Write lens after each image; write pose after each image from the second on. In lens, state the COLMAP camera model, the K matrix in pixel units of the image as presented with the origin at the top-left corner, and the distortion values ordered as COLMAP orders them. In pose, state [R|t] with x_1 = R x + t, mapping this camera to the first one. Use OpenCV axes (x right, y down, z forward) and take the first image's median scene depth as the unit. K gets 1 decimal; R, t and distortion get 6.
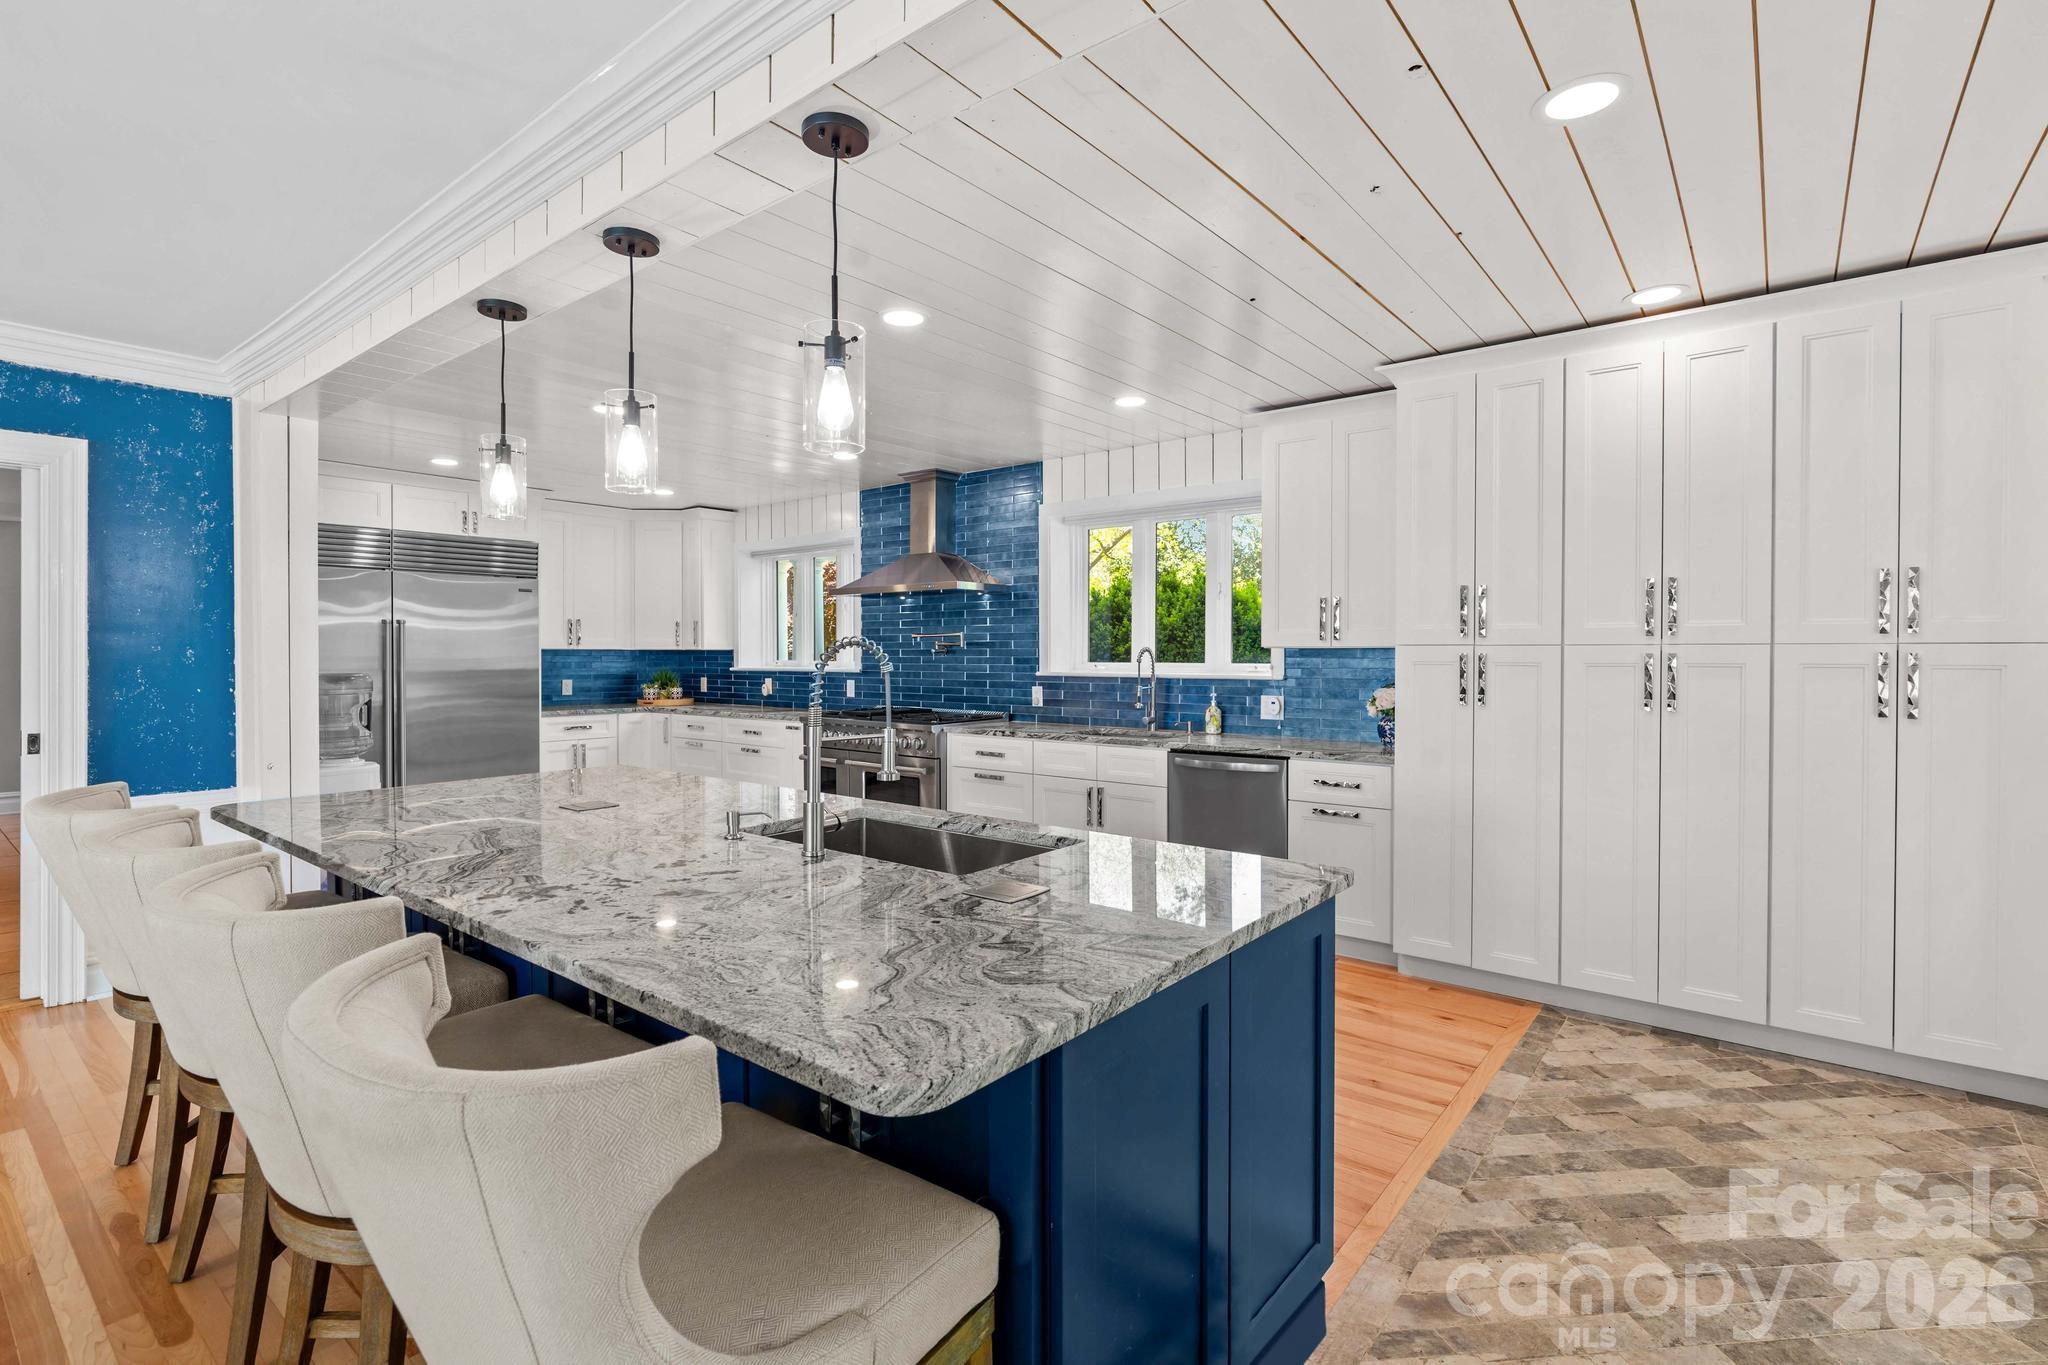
lens RADIAL K [[959.3, 0, 1014.1], [0, 959.3, 671.1], [0, 0, 1]] dist [-0.007192, 0.001641]
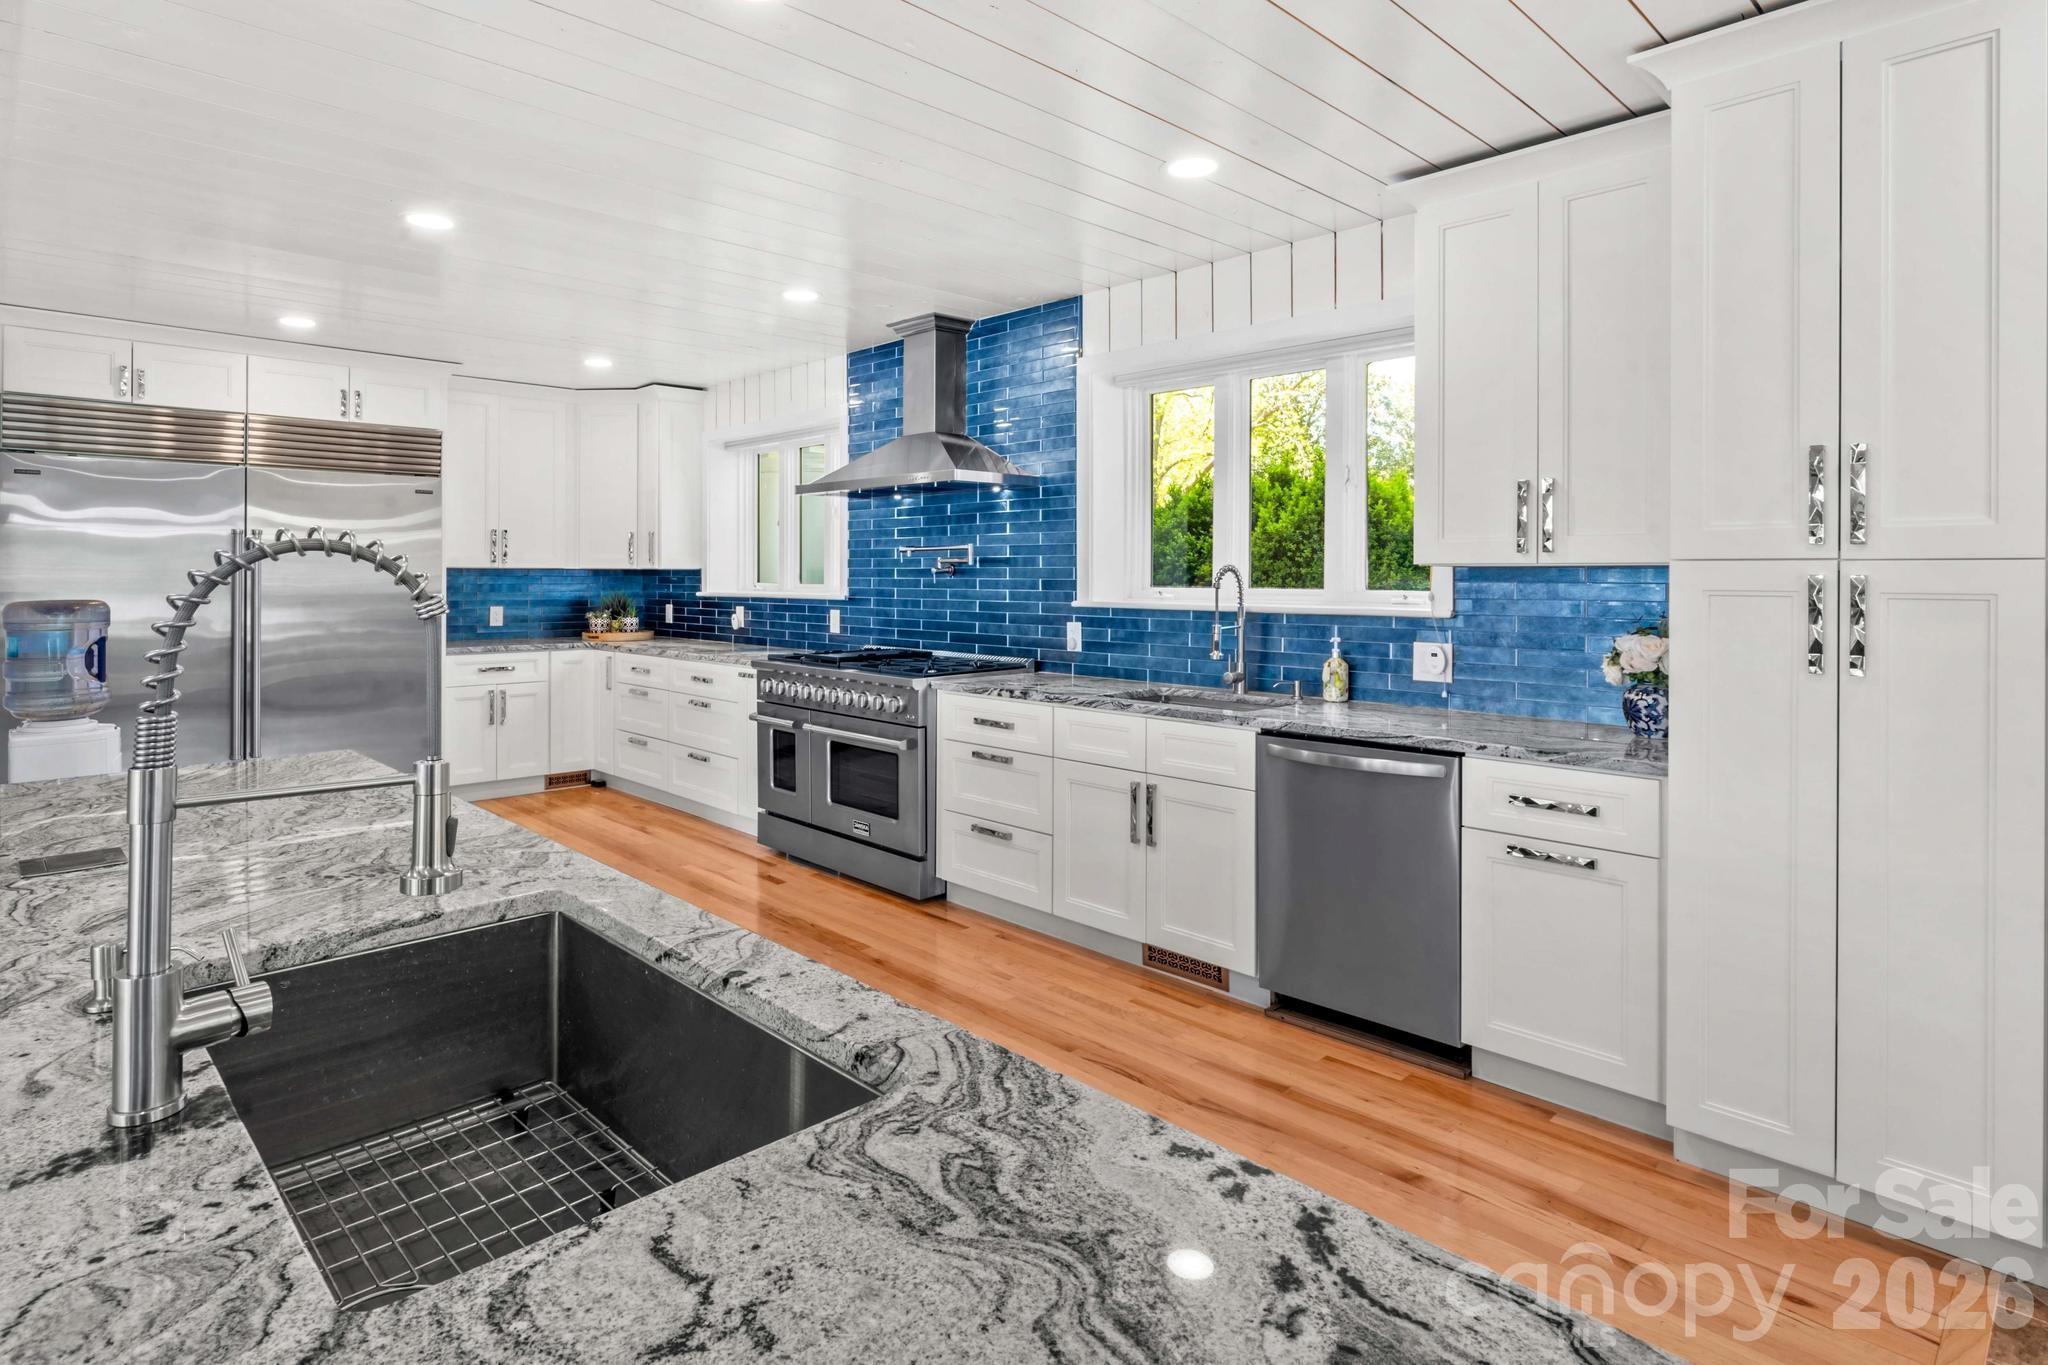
lens RADIAL K [[1086.1, 0, 973.5], [0, 1086.1, 580.3], [0, 0, 1]] dist [-0.005186, -0.001231]
pose [[0.990983, 0.002919, -0.133958, 0.057040], [-0.004717, 0.999903, -0.013105, -0.003603], [0.133907, 0.013619, 0.990900, 0.219225]]
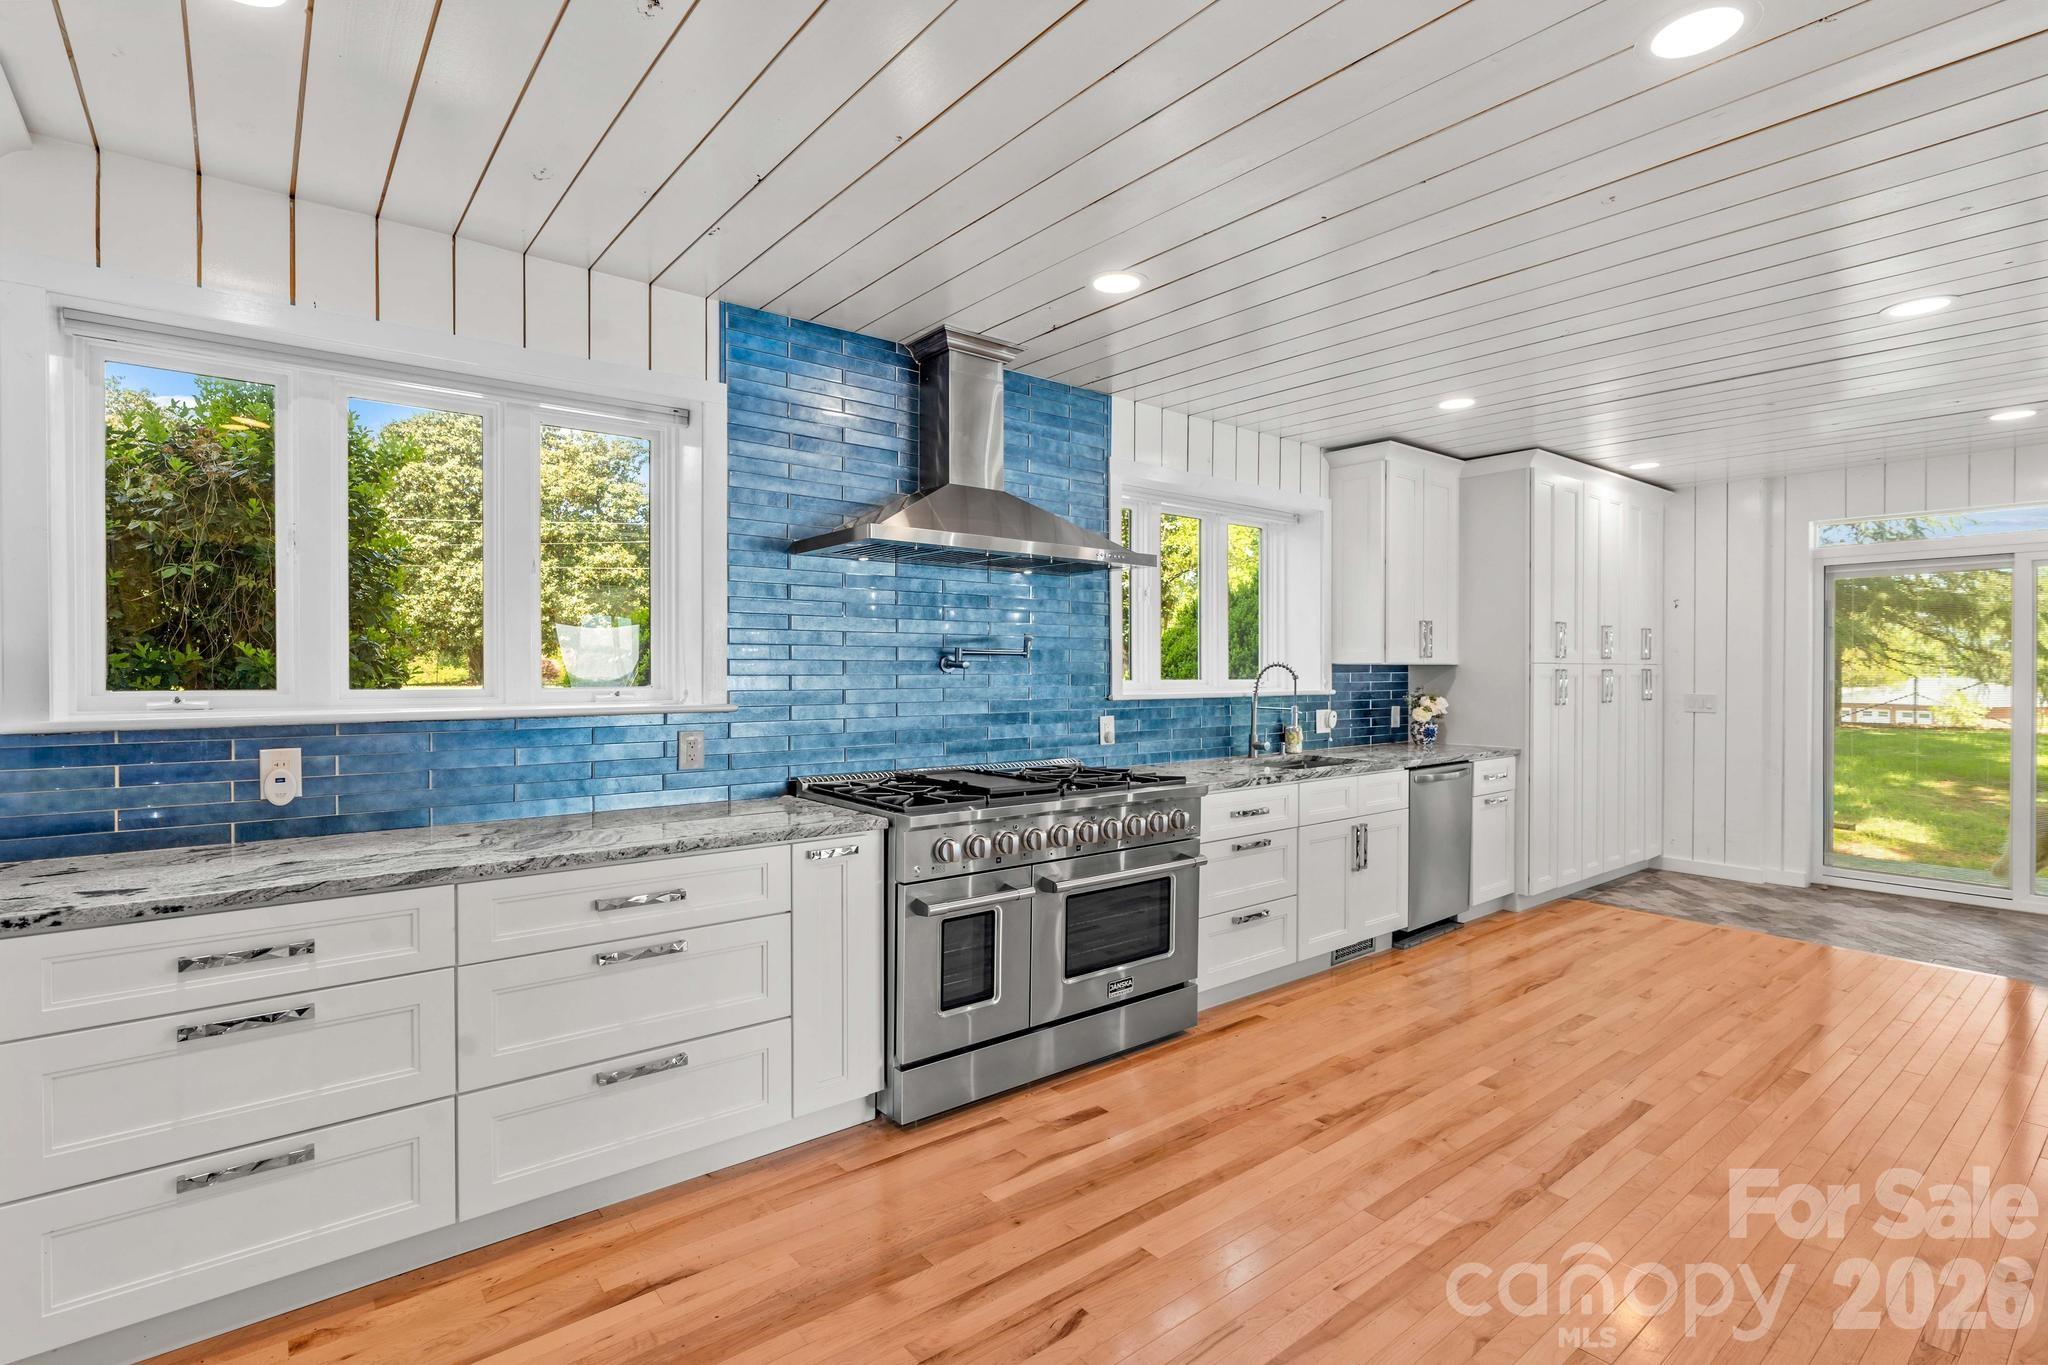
lens RADIAL K [[959.3, 0, 1018.8], [0, 959.3, 682.4], [0, 0, 1]] dist [-0.007192, 0.001641]
pose [[0.196923, -0.007452, 0.980391, -0.665298], [0.019300, 0.999807, 0.003723, -0.011784], [-0.980229, 0.018189, 0.197029, 0.925829]]
